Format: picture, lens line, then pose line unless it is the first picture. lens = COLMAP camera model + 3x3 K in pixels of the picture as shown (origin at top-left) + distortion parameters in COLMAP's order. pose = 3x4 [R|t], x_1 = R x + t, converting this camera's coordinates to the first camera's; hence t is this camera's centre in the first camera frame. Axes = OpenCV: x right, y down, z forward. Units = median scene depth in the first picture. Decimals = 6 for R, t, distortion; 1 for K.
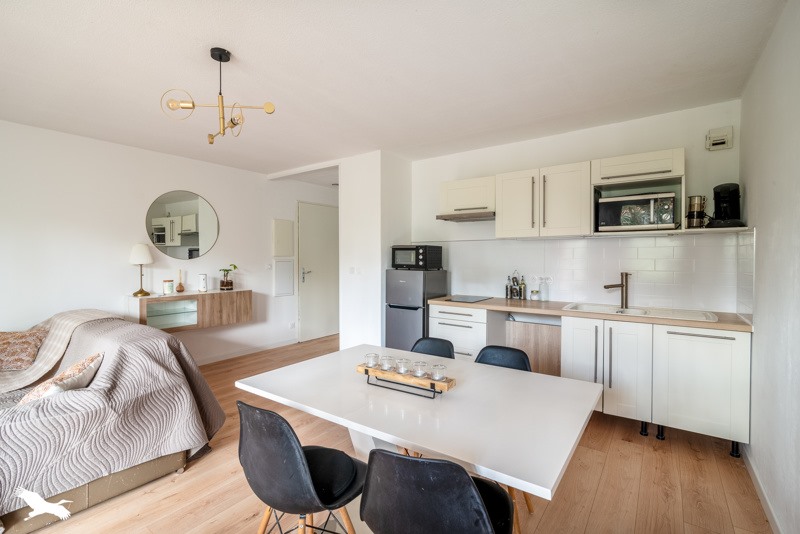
lens RADIAL K [[370.6, 0, 399.0], [0, 370.6, 265.2], [0, 0, 1]] dist [-0.004021, -0.000230]
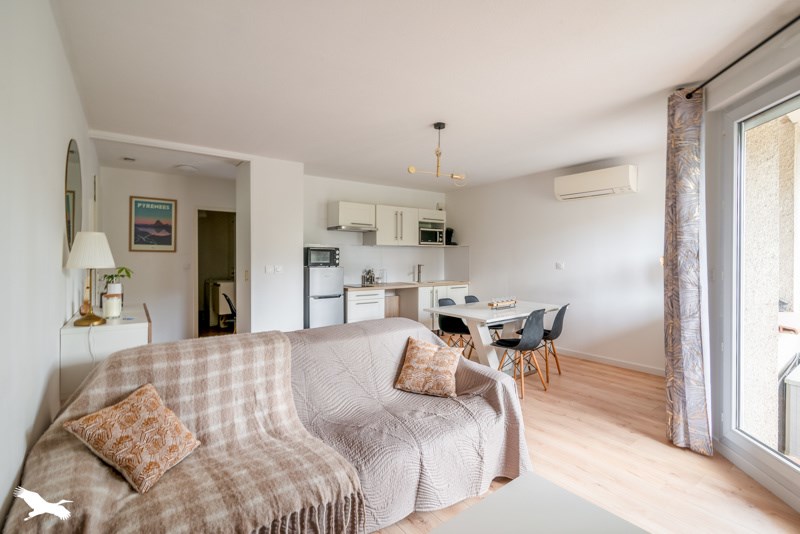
lens RADIAL K [[370.6, 0, 399.0], [0, 370.6, 265.2], [0, 0, 1]] dist [-0.004021, -0.000230]
pose [[0.292689, -0.019461, 0.956010, -0.941127], [0.019820, 0.999702, 0.014282, -0.005451], [-0.956002, 0.014767, 0.292988, 0.345812]]
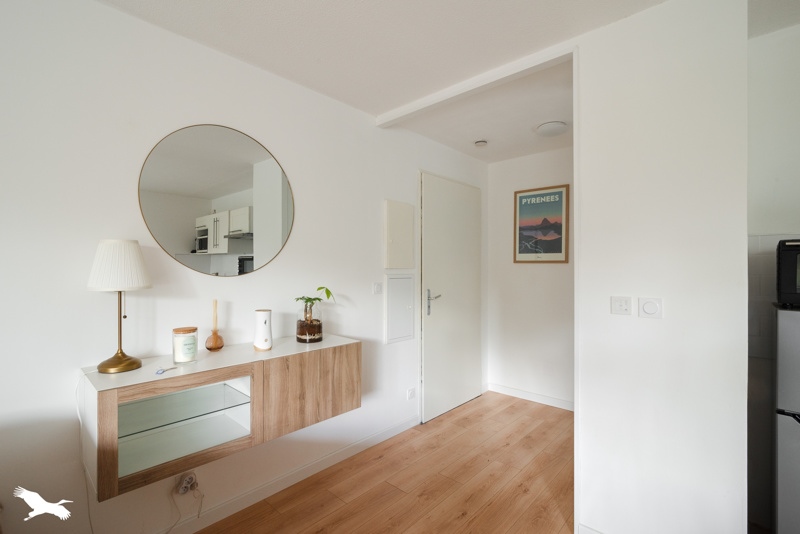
lens RADIAL K [[370.6, 0, 399.0], [0, 370.6, 265.2], [0, 0, 1]] dist [-0.004021, -0.000230]
pose [[0.993431, -0.003089, -0.114394, -0.303260], [-0.000337, 0.999552, -0.029919, -0.015838], [0.114435, 0.029761, 0.992985, 0.549747]]
